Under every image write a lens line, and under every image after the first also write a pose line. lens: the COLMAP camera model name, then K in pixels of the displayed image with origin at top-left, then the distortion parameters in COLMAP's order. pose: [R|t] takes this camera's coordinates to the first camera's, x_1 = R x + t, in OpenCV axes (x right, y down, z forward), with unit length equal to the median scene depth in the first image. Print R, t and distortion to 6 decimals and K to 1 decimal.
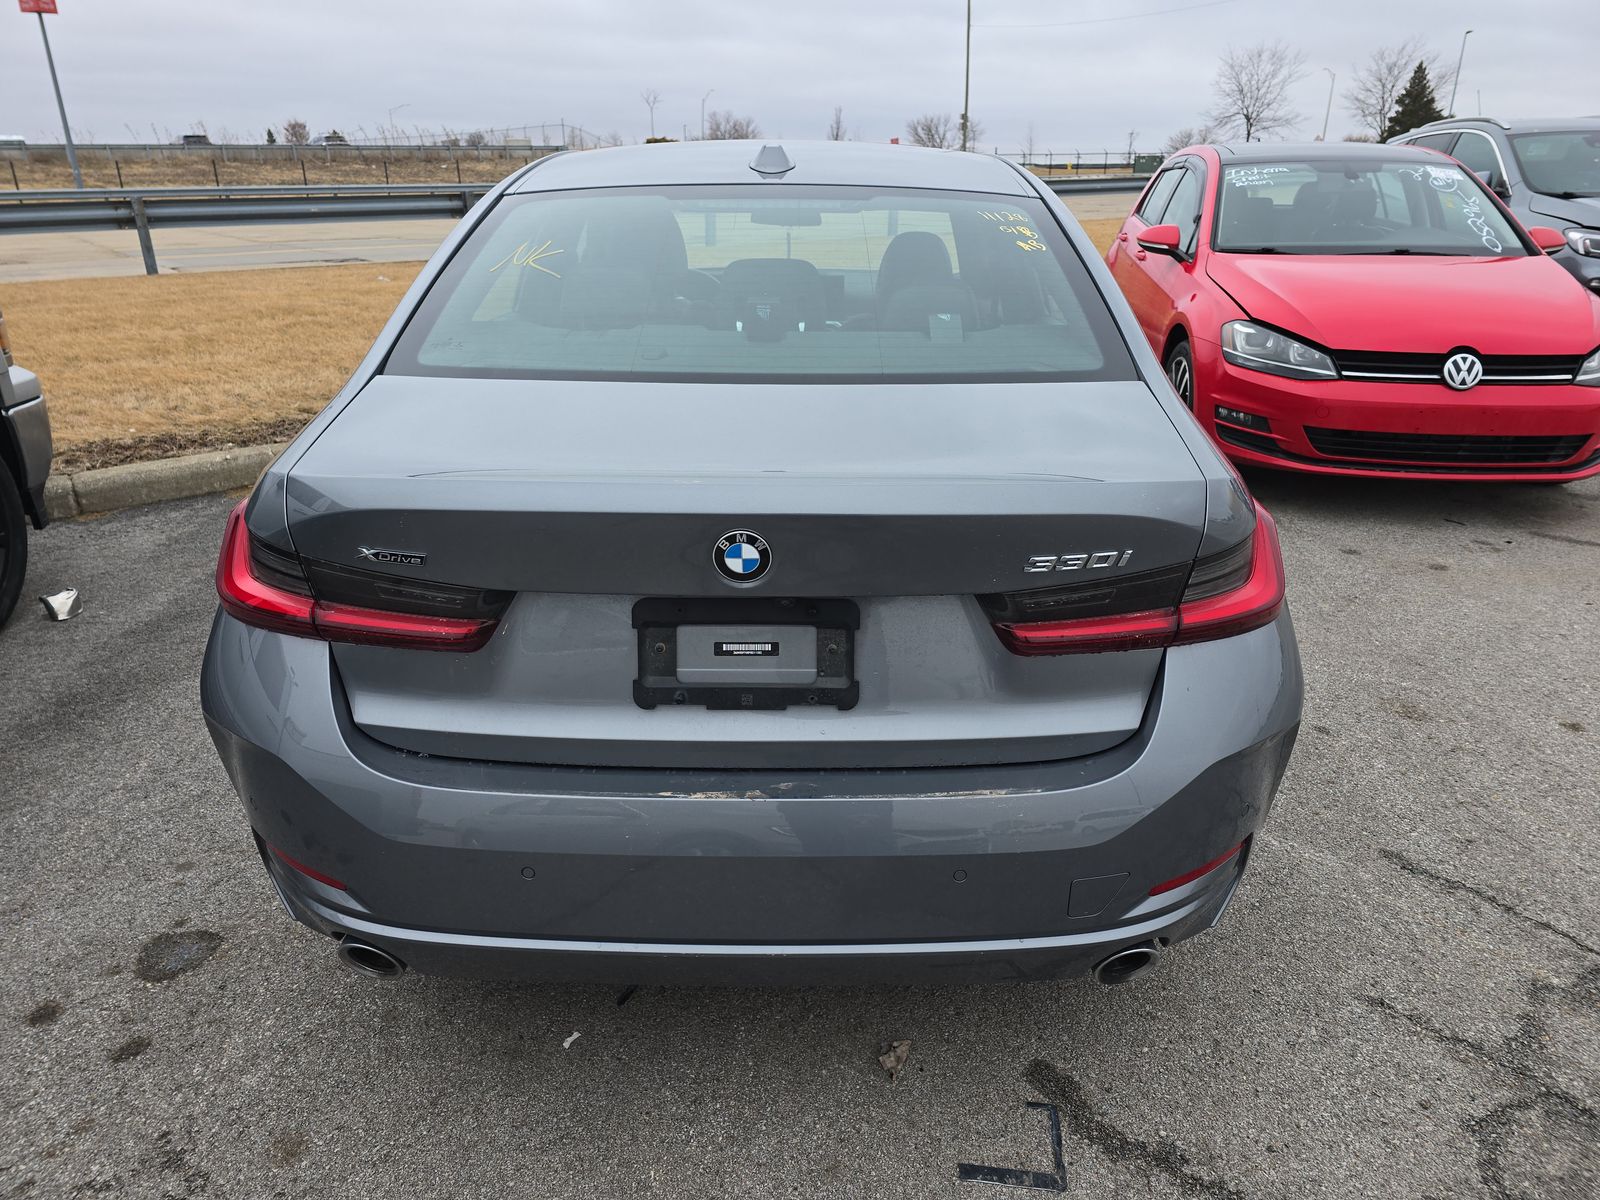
lens RADIAL K [[1066.1, 0, 804.9], [0, 1066.1, 601.2], [0, 0, 1]] dist [0.055440, -0.043191]
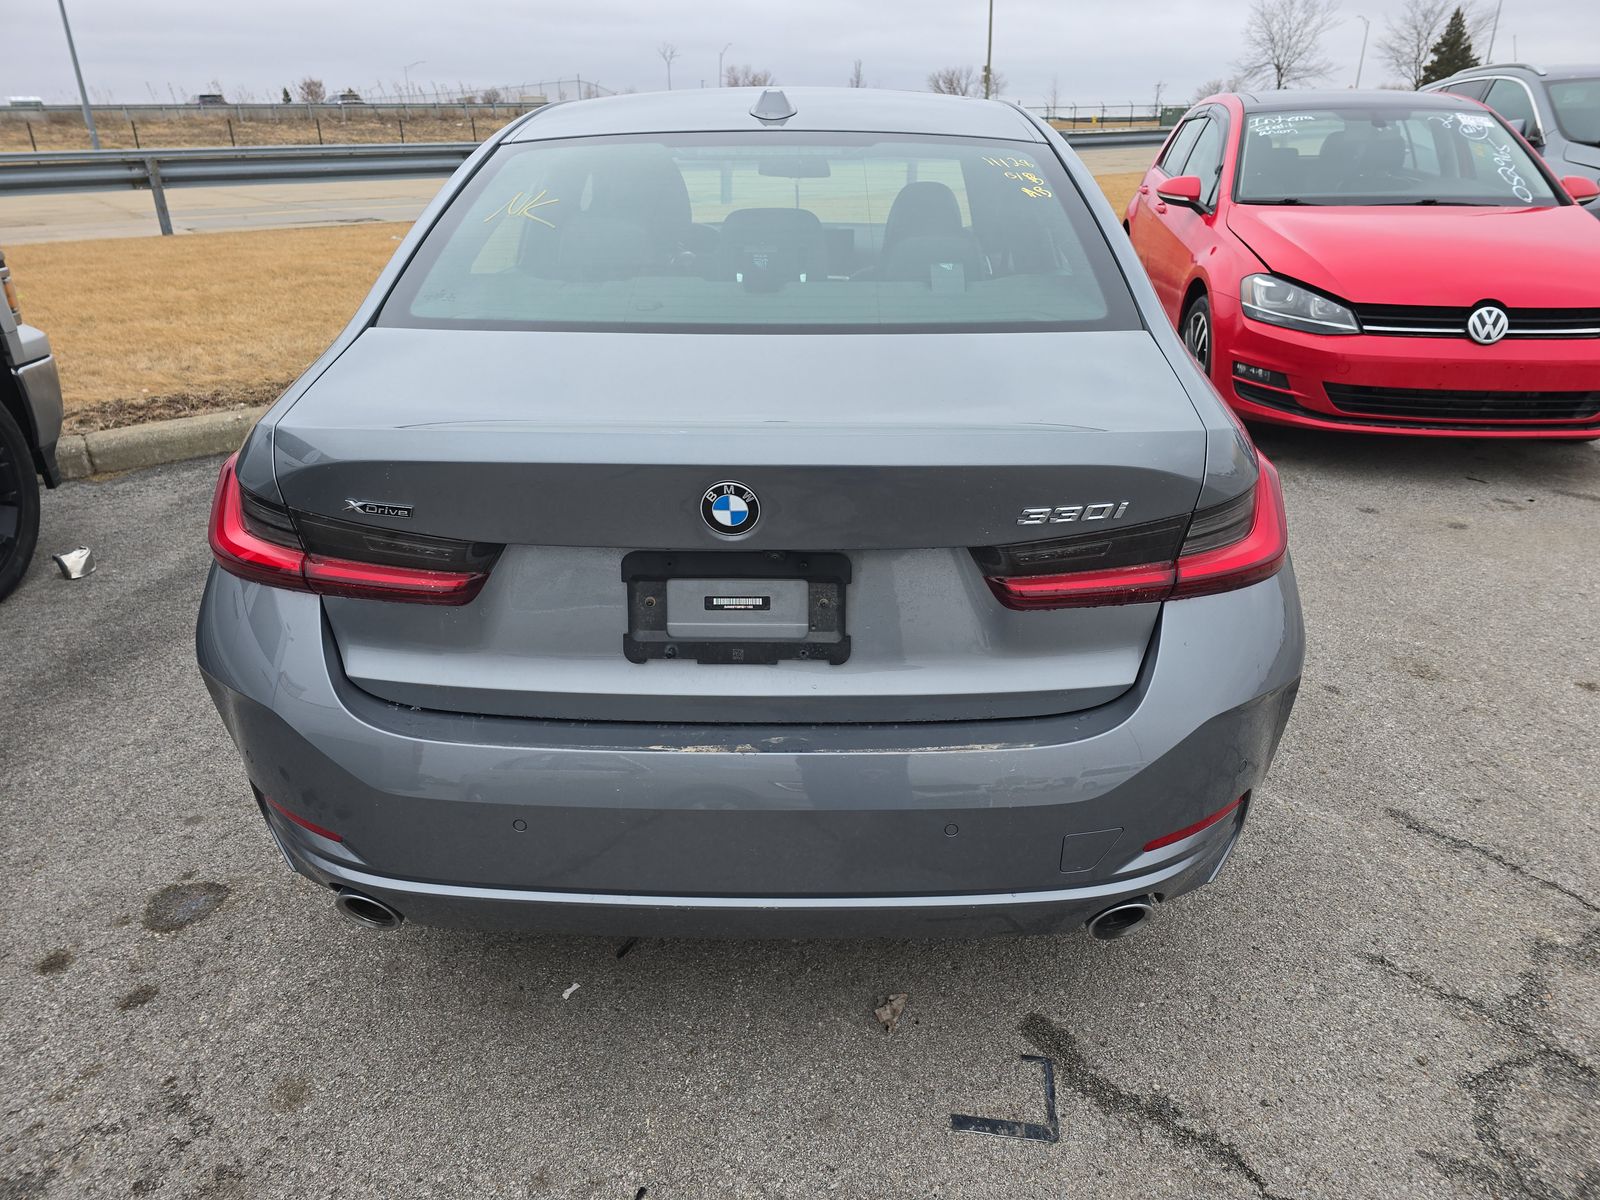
lens RADIAL K [[1066.1, 0, 804.9], [0, 1066.1, 601.2], [0, 0, 1]] dist [0.055440, -0.043191]
pose [[0.999841, 0.000768, -0.017802, 0.020063], [-0.000156, 0.999410, 0.034339, 0.007107], [0.017818, -0.034331, 0.999252, 0.008288]]
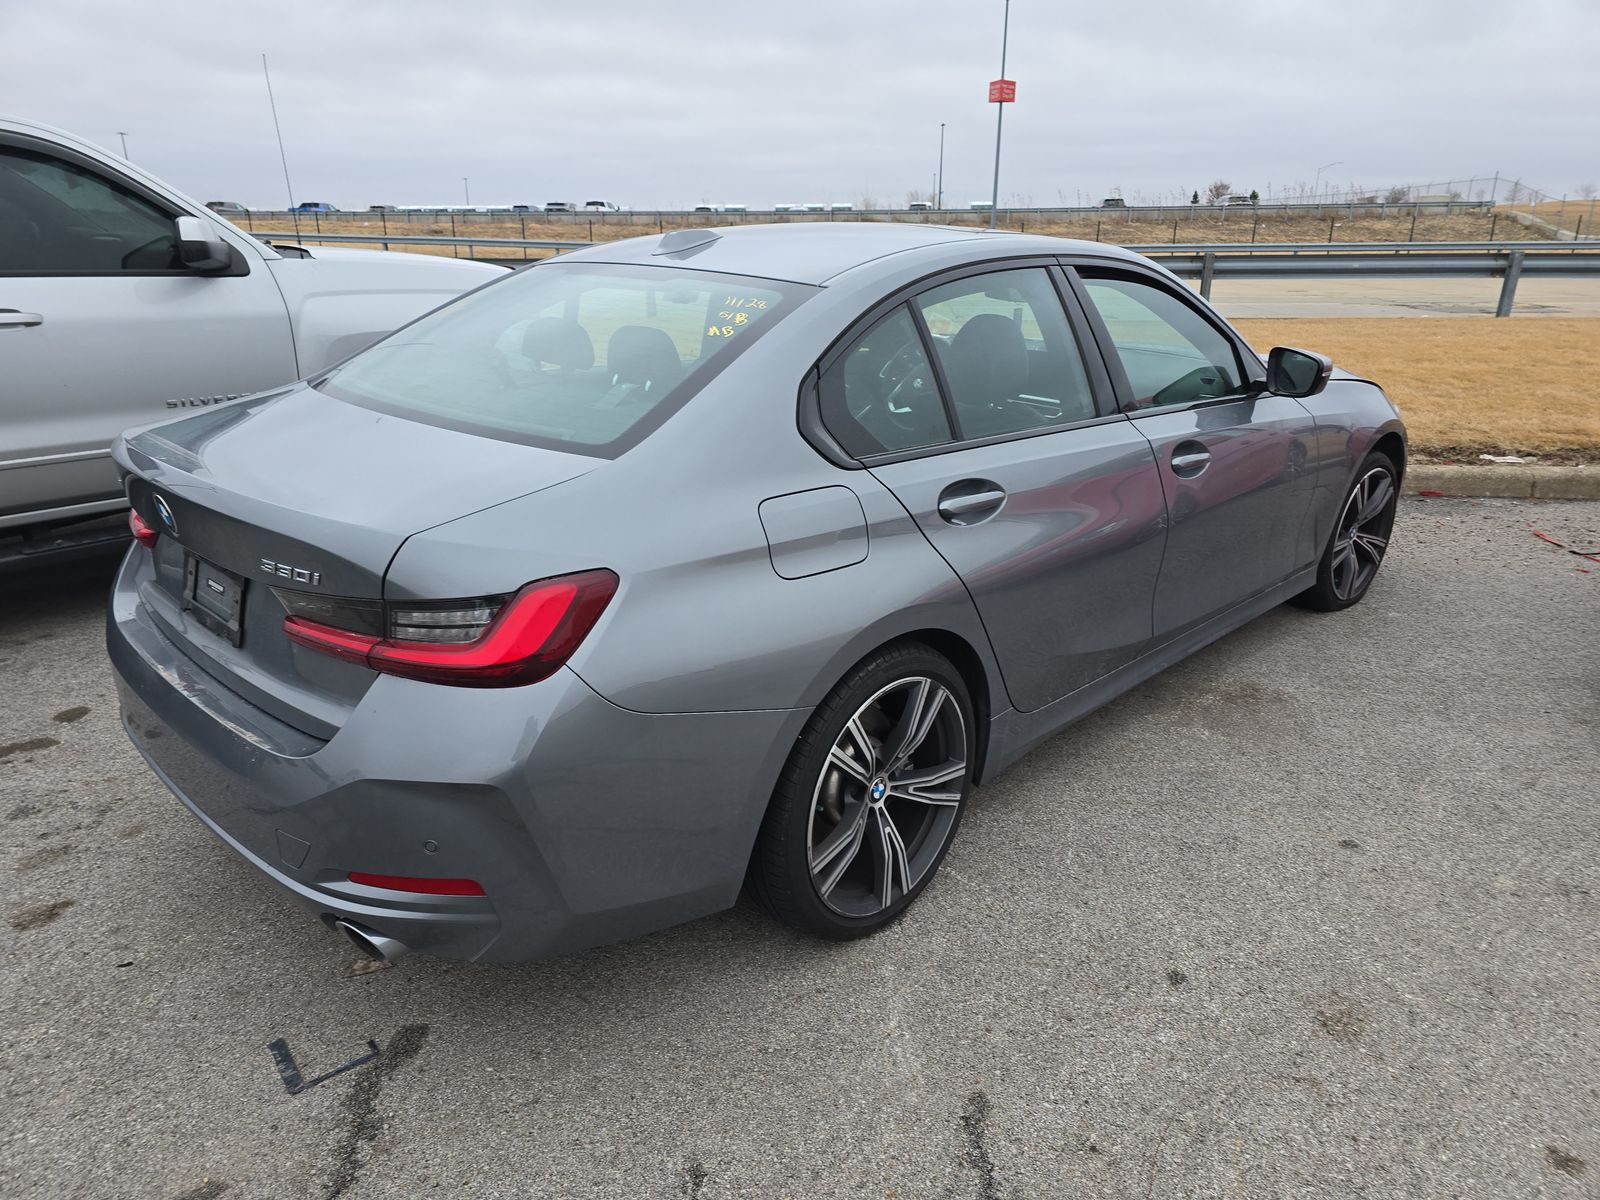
lens RADIAL K [[1066.1, 0, 804.9], [0, 1066.1, 601.2], [0, 0, 1]] dist [0.055440, -0.043191]
pose [[0.722469, 0.235744, -0.649972, 1.094188], [-0.265841, 0.962525, 0.053614, -0.166988], [0.638253, 0.134055, 0.758065, 0.316032]]
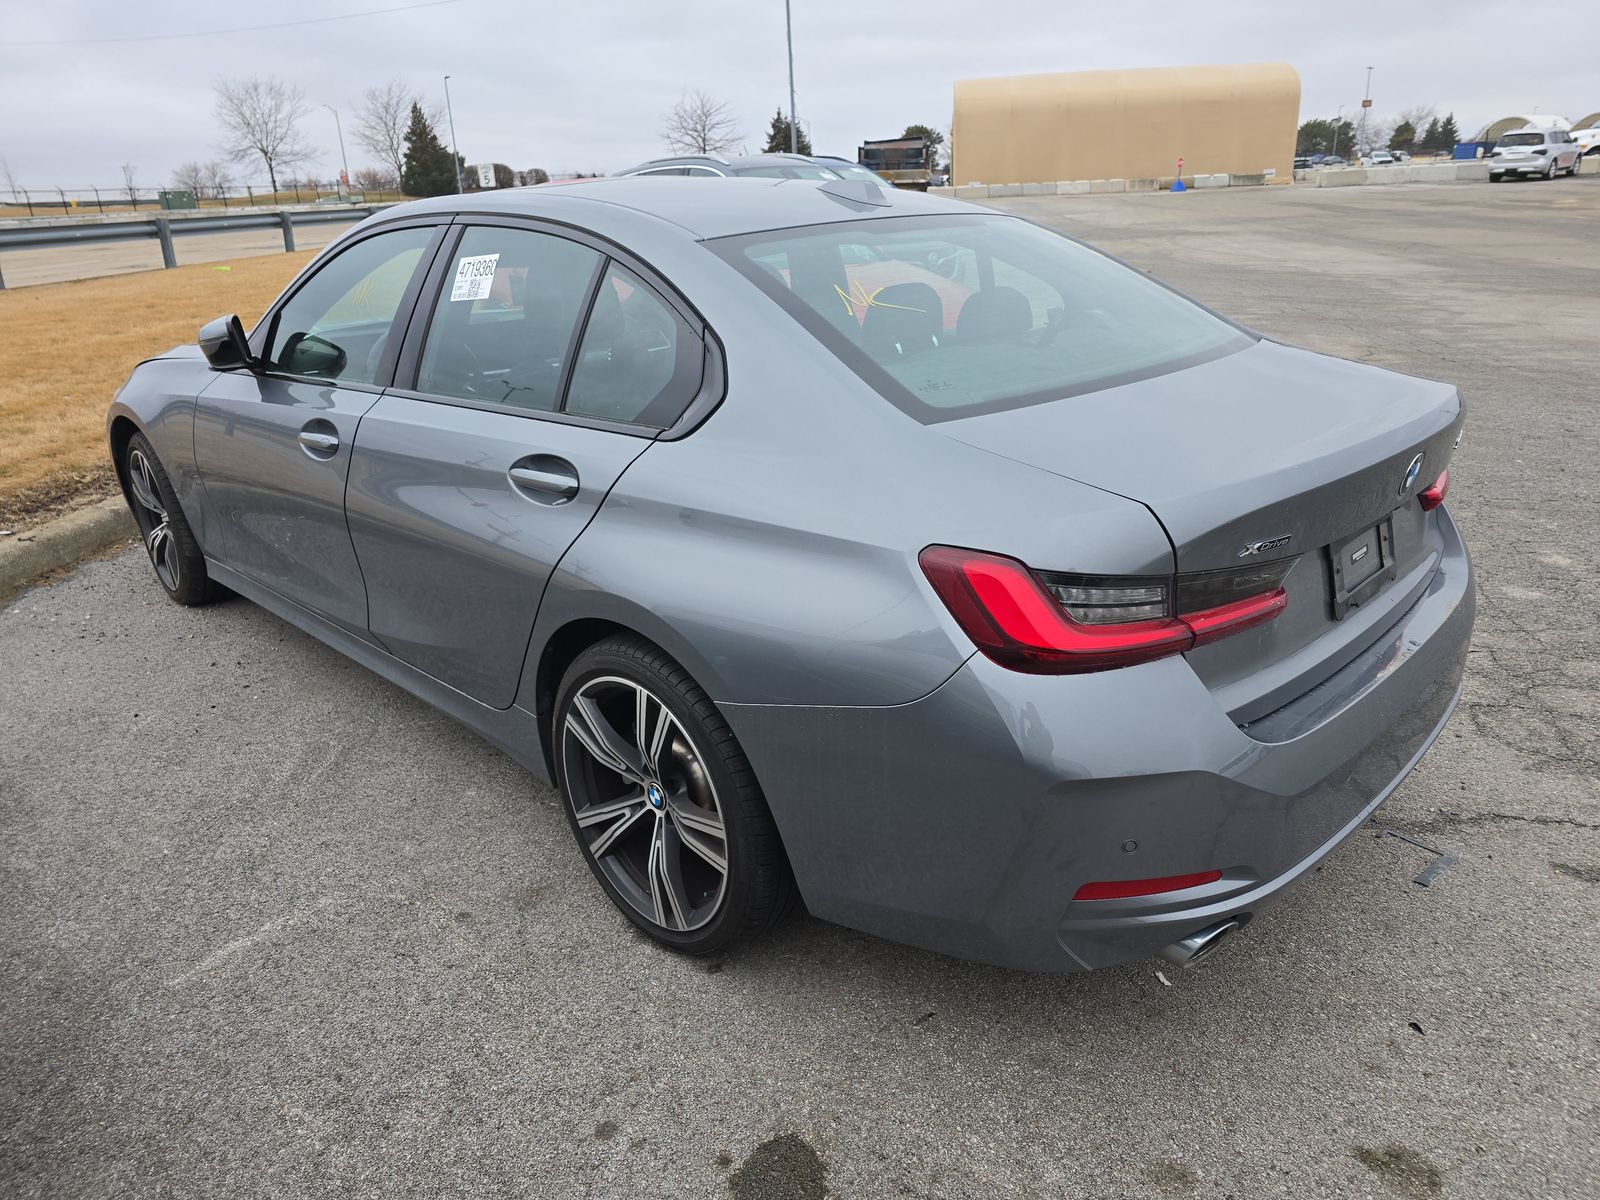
lens RADIAL K [[1066.1, 0, 804.9], [0, 1066.1, 601.2], [0, 0, 1]] dist [0.055440, -0.043191]
pose [[0.692463, -0.278246, 0.665638, -1.080585], [0.295916, 0.950994, 0.089687, -0.167116], [-0.657973, 0.134868, 0.740866, 0.362124]]
